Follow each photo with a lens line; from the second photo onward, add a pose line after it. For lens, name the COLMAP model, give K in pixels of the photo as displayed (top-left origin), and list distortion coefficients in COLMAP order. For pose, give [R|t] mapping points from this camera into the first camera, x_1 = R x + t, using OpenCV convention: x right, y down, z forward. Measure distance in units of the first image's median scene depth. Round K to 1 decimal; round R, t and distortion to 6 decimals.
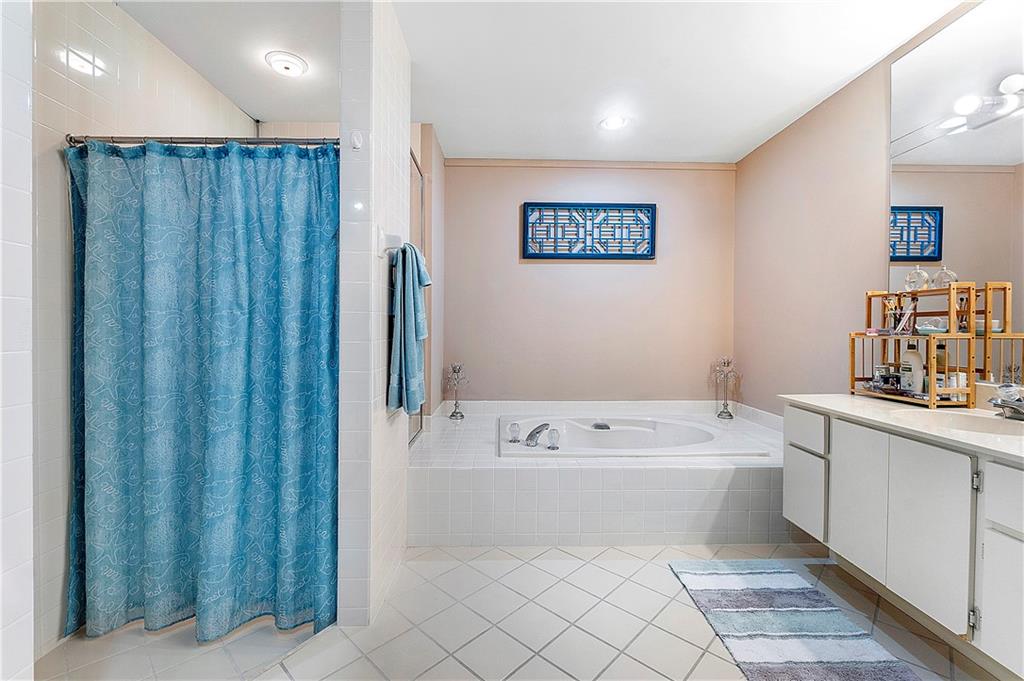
lens RADIAL K [[442.6, 0, 511.6], [0, 442.6, 338.4], [0, 0, 1]] dist [-0.002243, 0.000259]
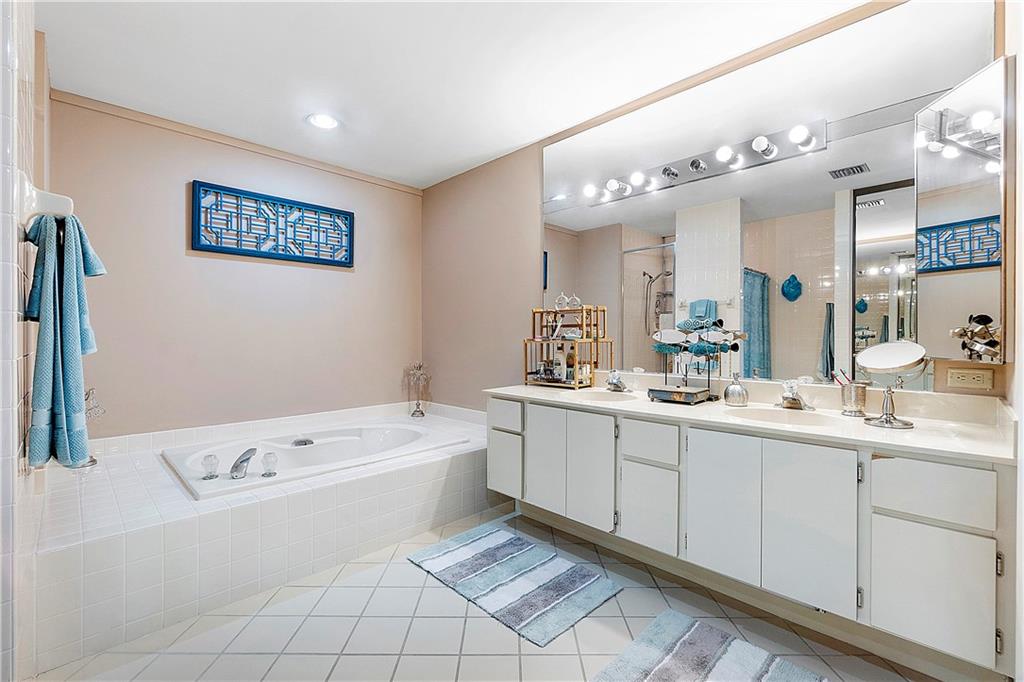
lens RADIAL K [[442.6, 0, 503.2], [0, 442.6, 342.4], [0, 0, 1]] dist [-0.002243, 0.000259]
pose [[0.733163, -0.013439, 0.679920, -0.111232], [0.019060, 0.999818, -0.000791, -0.001590], [-0.679785, 0.013539, 0.733286, 0.034571]]
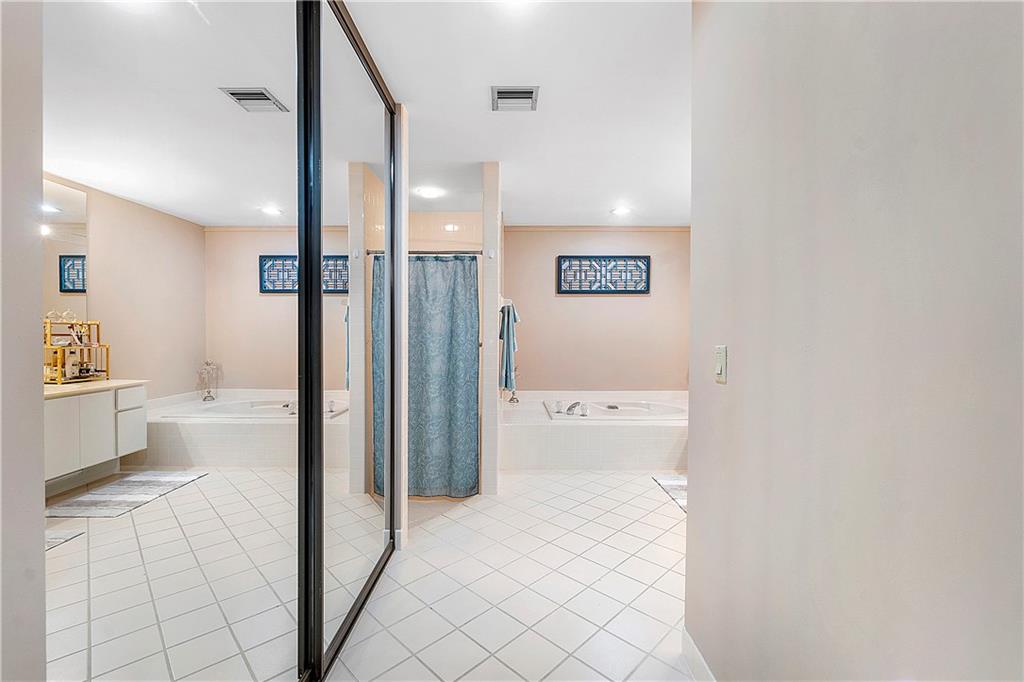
lens RADIAL K [[442.6, 0, 490.3], [0, 442.6, 346.6], [0, 0, 1]] dist [-0.002243, 0.000259]
pose [[0.997832, -0.004823, -0.065633, -0.104885], [0.005419, 0.999946, 0.008911, -0.020492], [0.065586, -0.009247, 0.997804, -0.489058]]
